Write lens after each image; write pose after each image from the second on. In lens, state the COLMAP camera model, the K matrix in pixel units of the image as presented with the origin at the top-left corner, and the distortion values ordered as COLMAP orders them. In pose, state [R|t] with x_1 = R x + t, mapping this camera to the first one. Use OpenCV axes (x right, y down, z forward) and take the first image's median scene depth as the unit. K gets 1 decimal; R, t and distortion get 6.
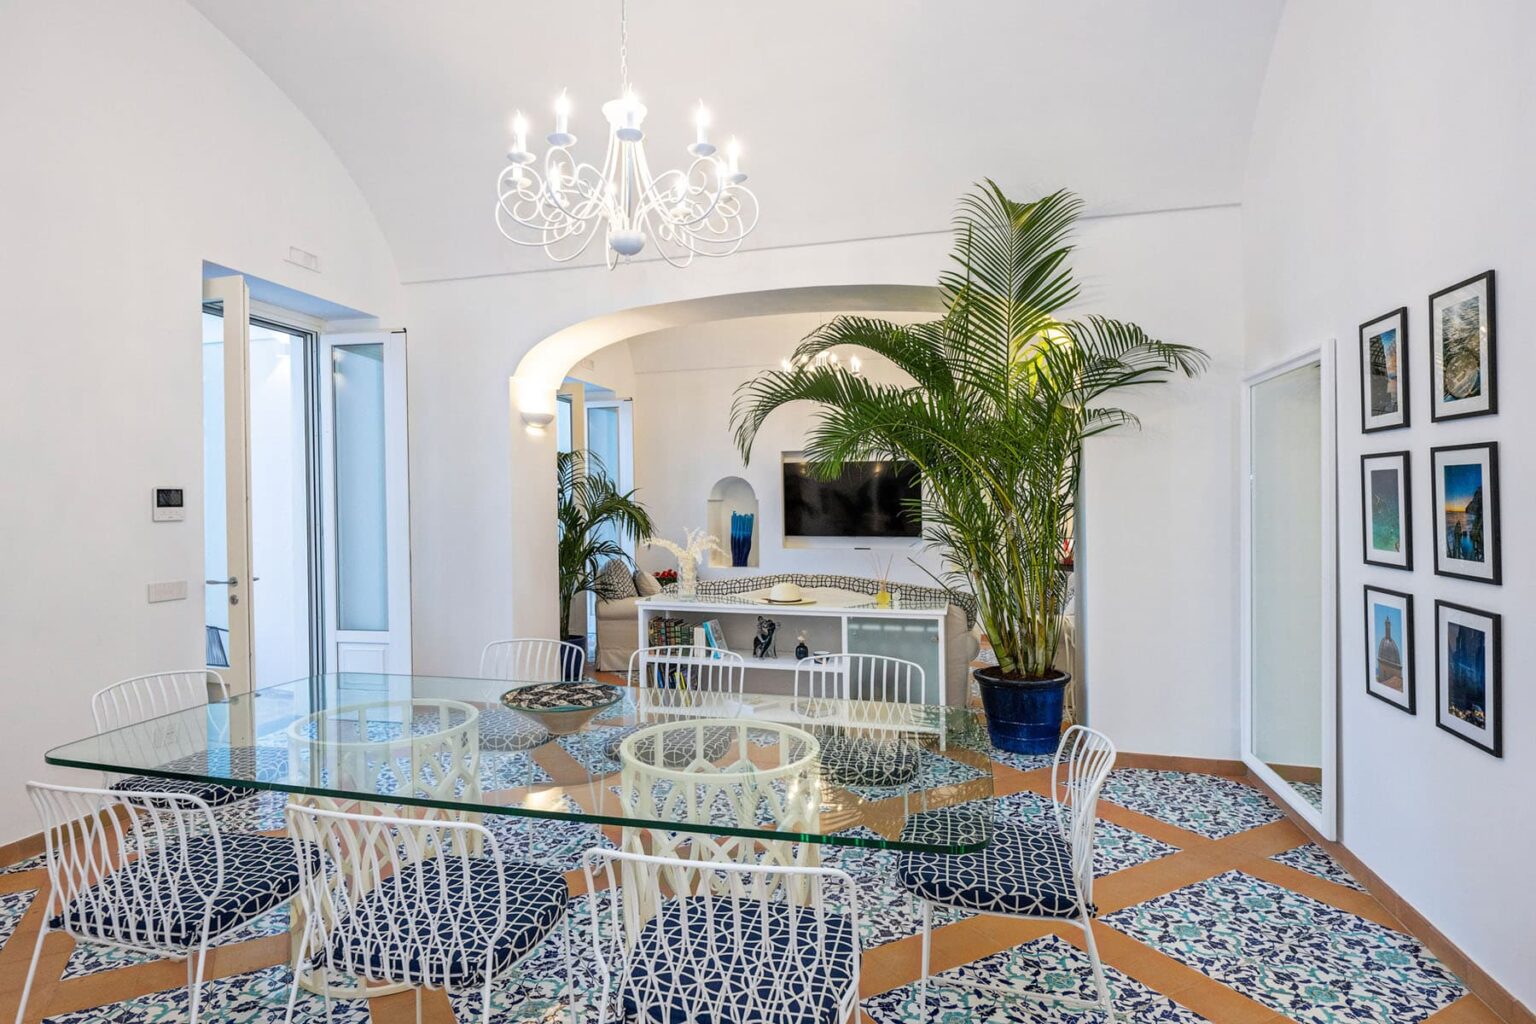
lens RADIAL K [[766.5, 0, 761.5], [0, 766.5, 506.5], [0, 0, 1]] dist [-0.001057, -0.000179]
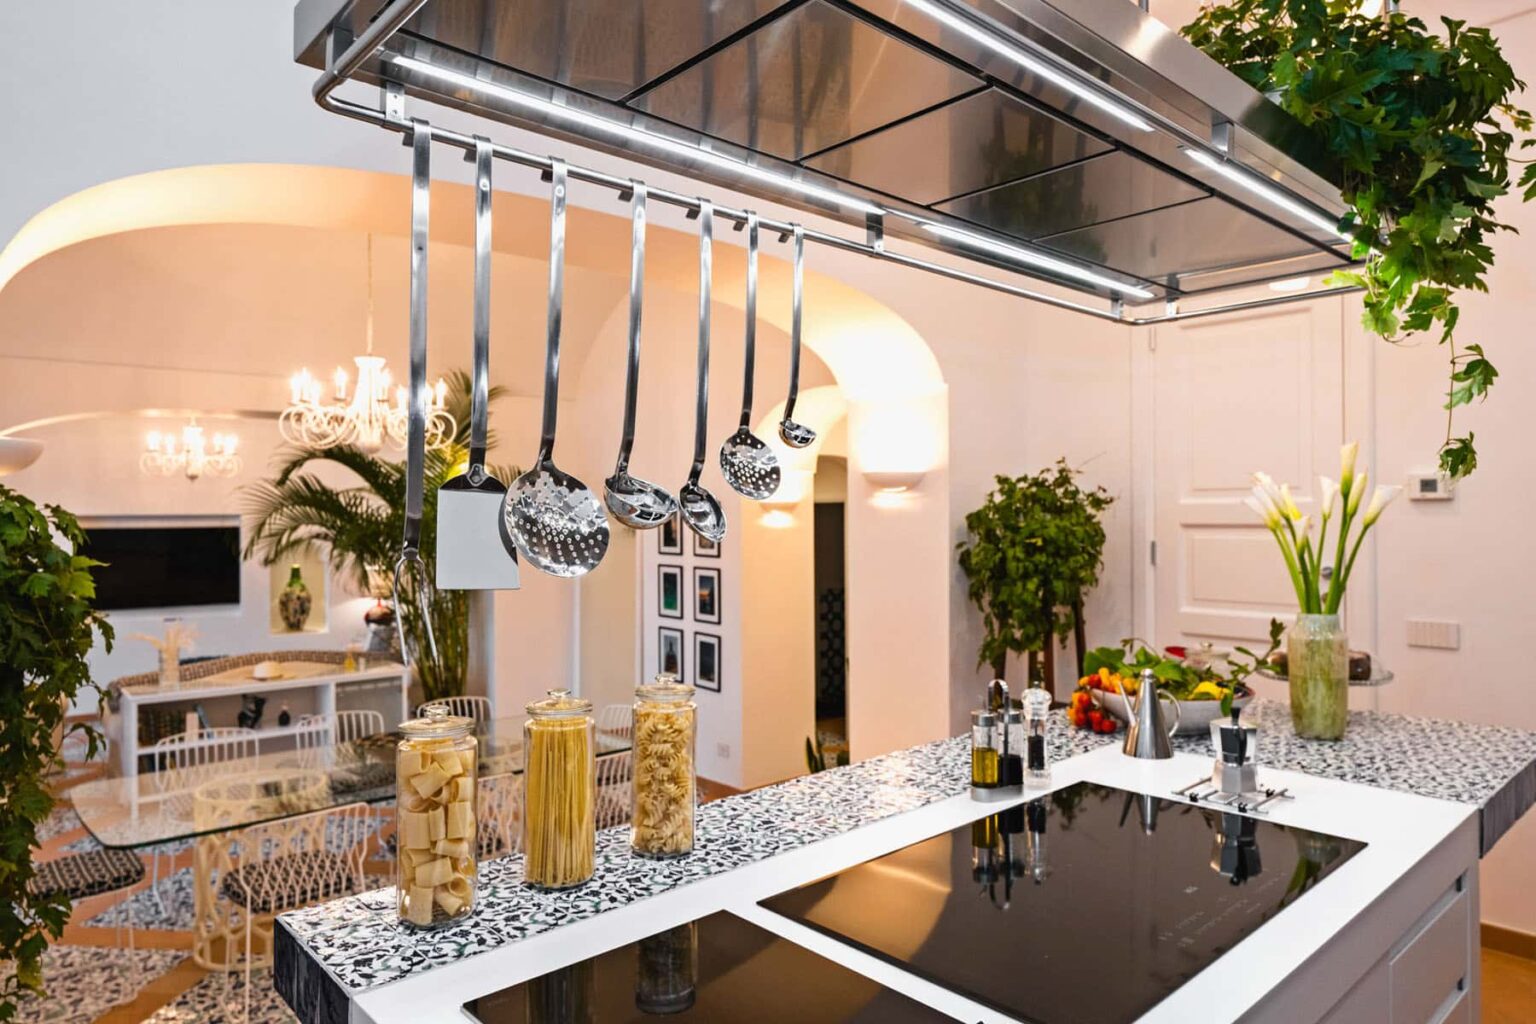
lens RADIAL K [[966.6, 0, 765.5], [0, 966.6, 509.2], [0, 0, 1]] dist [0.006818, 0.001528]
pose [[0.530205, 0.014204, 0.847751, -0.851227], [-0.006334, 0.999898, -0.012792, -0.121503], [-0.847846, 0.001413, 0.530241, -0.422601]]
